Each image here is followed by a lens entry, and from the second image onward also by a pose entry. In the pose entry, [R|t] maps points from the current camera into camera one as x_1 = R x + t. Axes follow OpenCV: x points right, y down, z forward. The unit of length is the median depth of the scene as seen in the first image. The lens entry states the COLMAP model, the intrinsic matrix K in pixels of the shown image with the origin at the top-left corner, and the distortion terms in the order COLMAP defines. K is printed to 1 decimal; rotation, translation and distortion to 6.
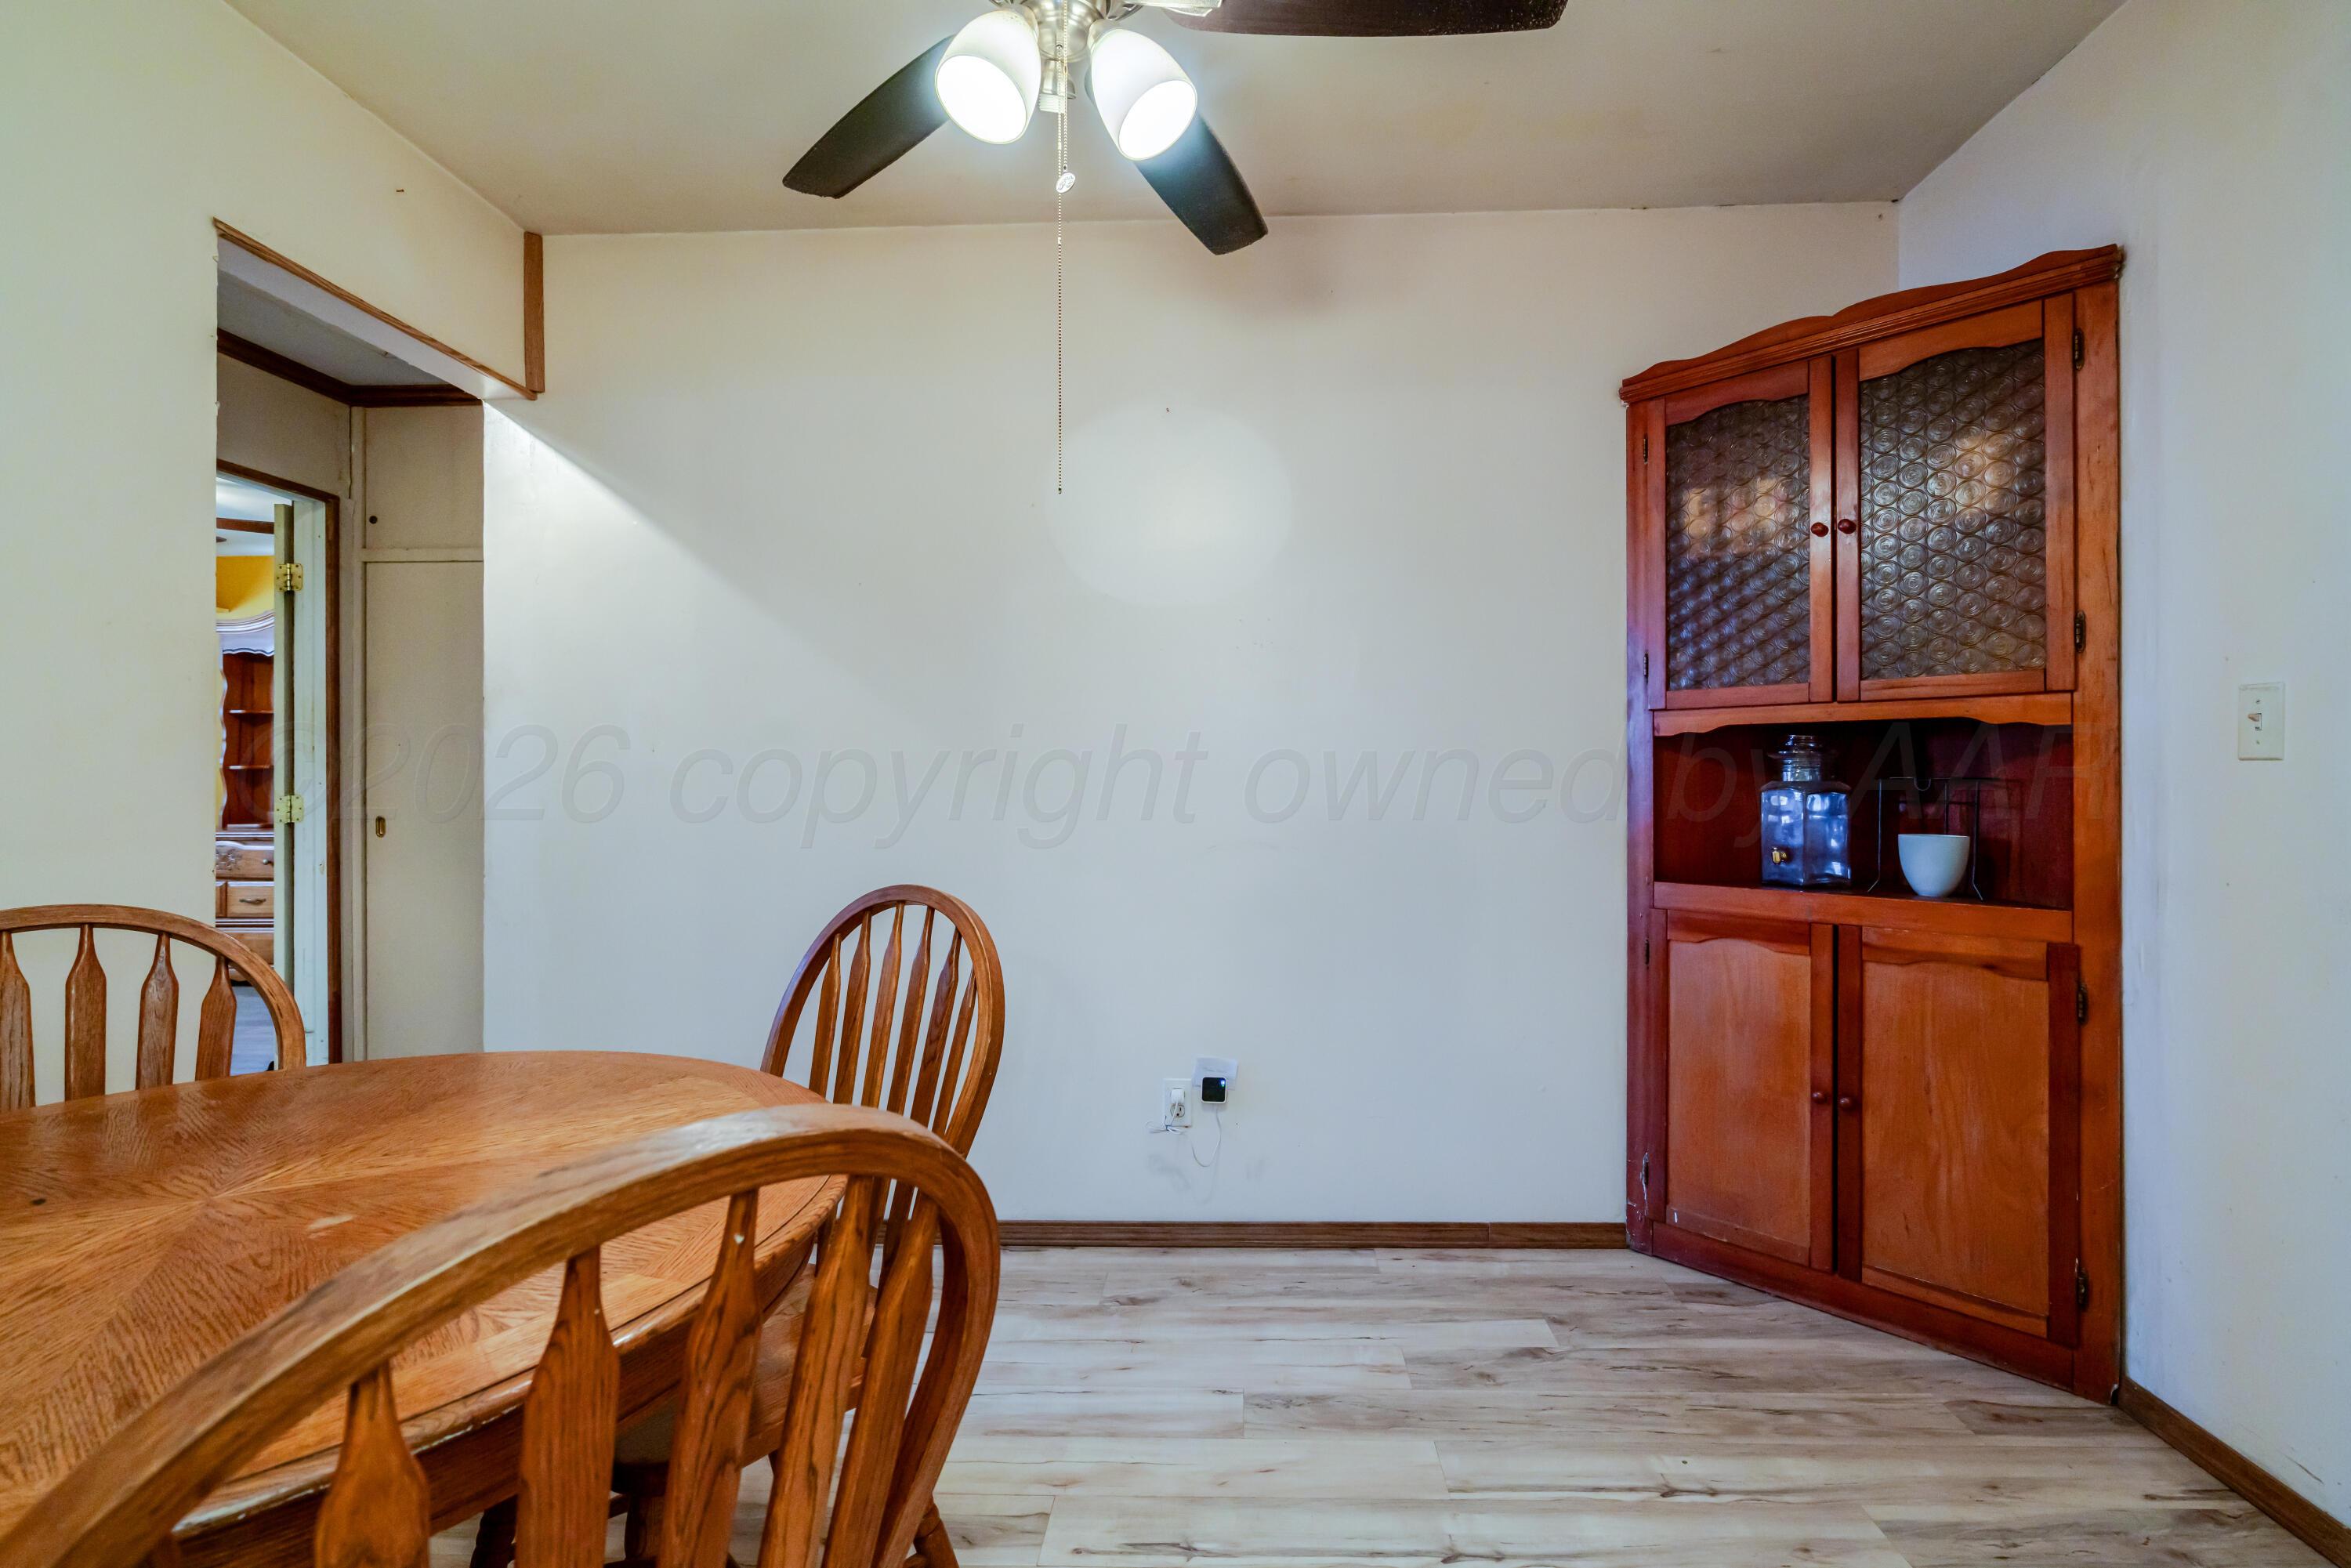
lens RADIAL K [[1074.2, 0, 1196.7], [0, 1074.2, 739.9], [0, 0, 1]] dist [-0.003860, 0.000693]
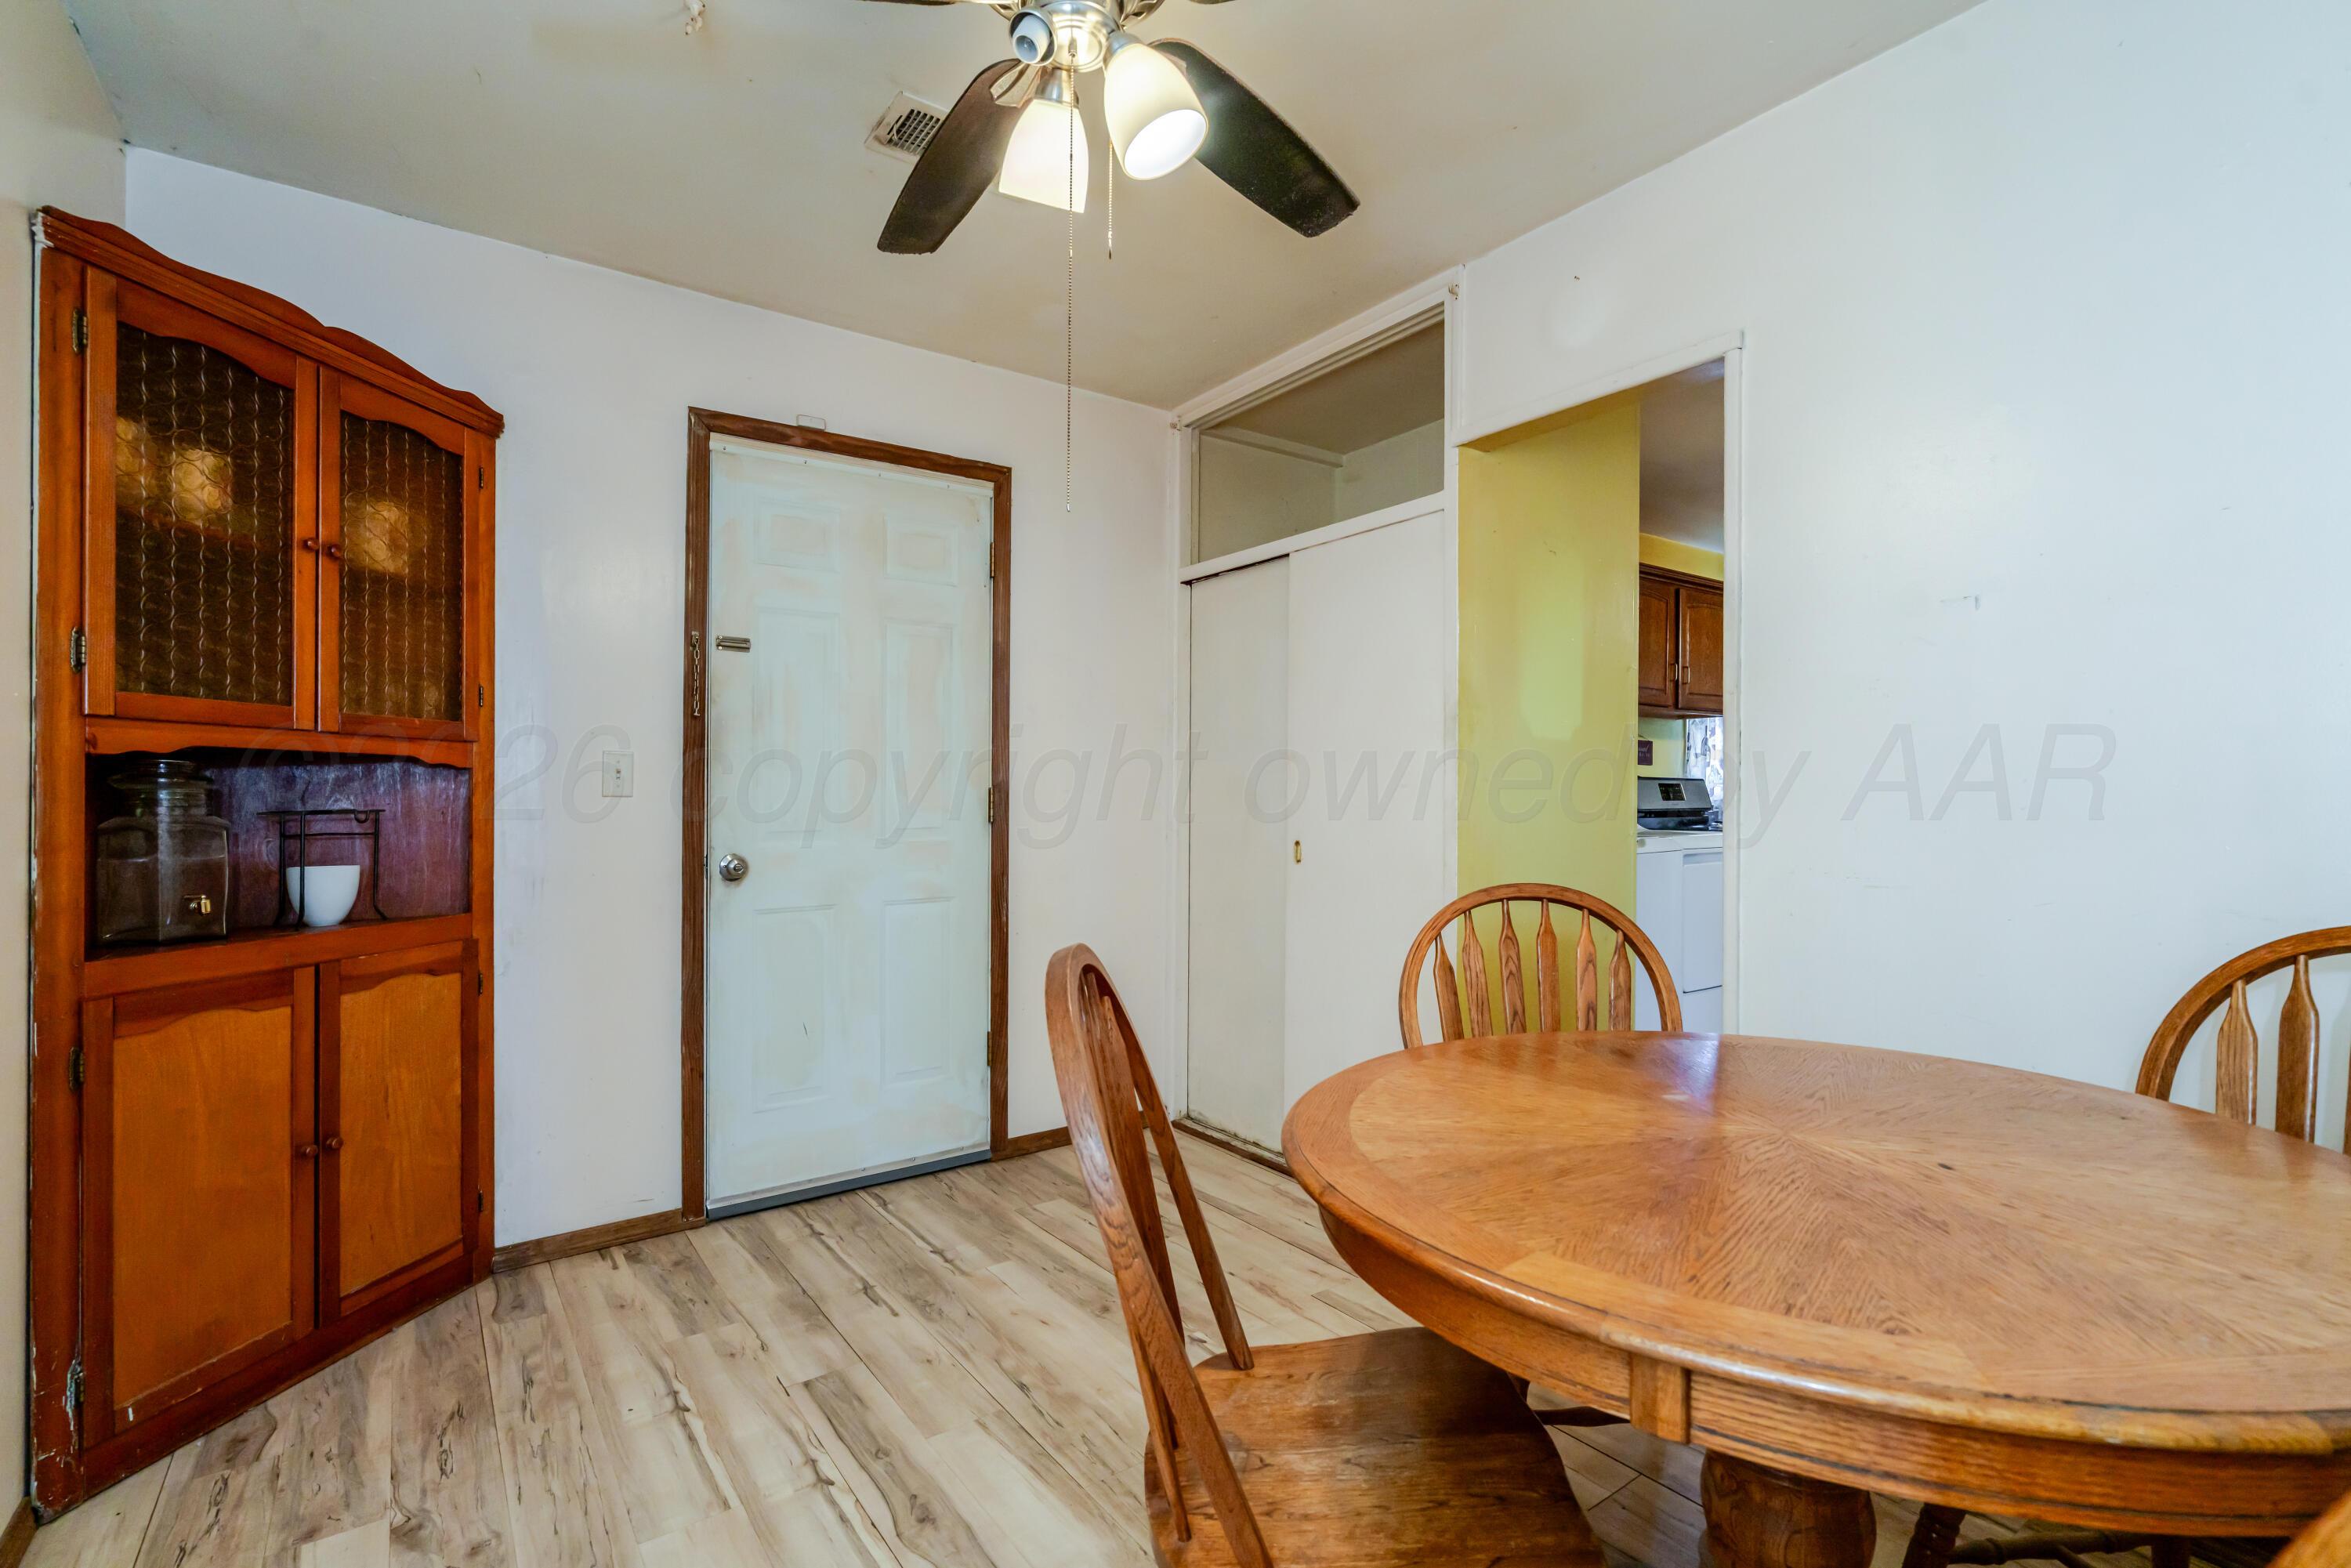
lens RADIAL K [[1074.2, 0, 1171.0], [0, 1074.2, 805.1], [0, 0, 1]] dist [-0.003860, 0.000693]
pose [[-0.616017, 0.004303, 0.787721, -0.648451], [-0.017508, 0.999663, -0.019152, 0.037259], [-0.787538, -0.025589, -0.615734, 1.033264]]
